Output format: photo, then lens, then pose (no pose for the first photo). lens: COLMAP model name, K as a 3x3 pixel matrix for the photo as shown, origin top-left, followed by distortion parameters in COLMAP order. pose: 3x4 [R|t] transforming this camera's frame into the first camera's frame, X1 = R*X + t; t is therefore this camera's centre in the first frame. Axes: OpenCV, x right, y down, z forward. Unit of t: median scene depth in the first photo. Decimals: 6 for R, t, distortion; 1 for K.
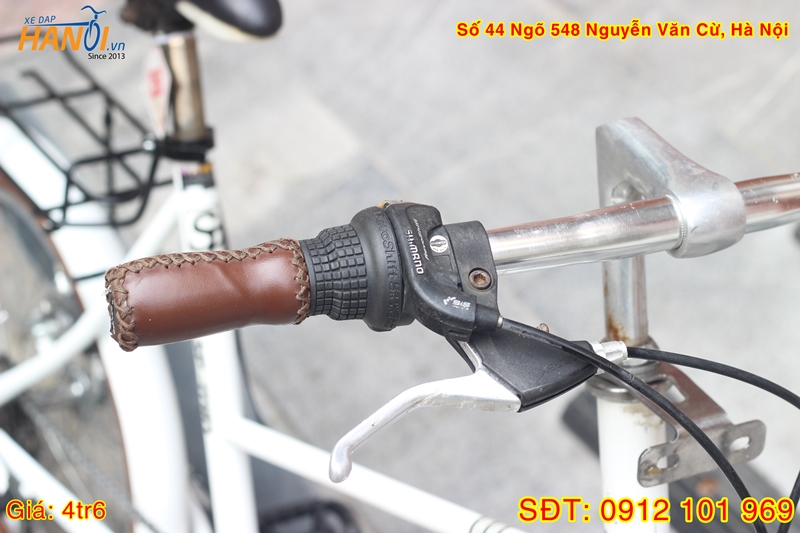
lens RADIAL K [[1925.1, 0, 400.0], [0, 1925.1, 266.5], [0, 0, 1]] dist [-0.109830, 0.059359]
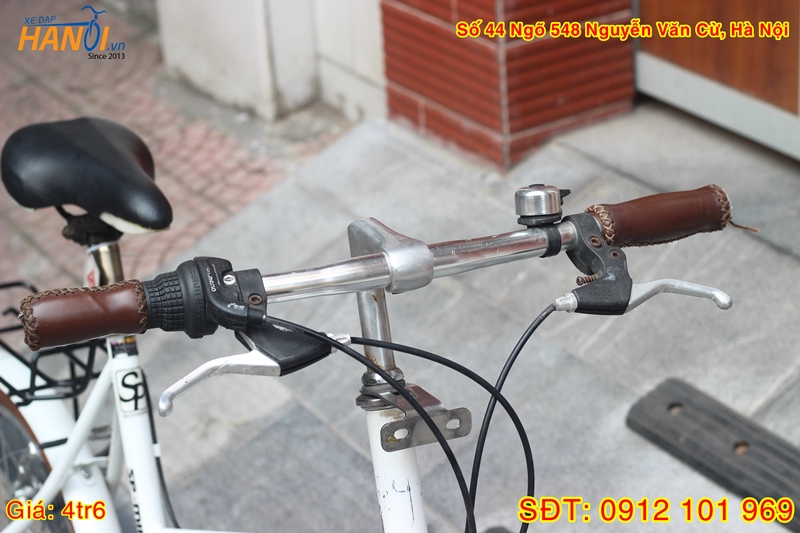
lens RADIAL K [[1925.1, 0, 400.0], [0, 1925.1, 266.5], [0, 0, 1]] dist [-0.109830, 0.059359]
pose [[0.997897, -0.063650, -0.012264, 0.182069], [0.059637, 0.975650, -0.211072, 0.323241], [0.025400, 0.209896, 0.977394, -0.559760]]
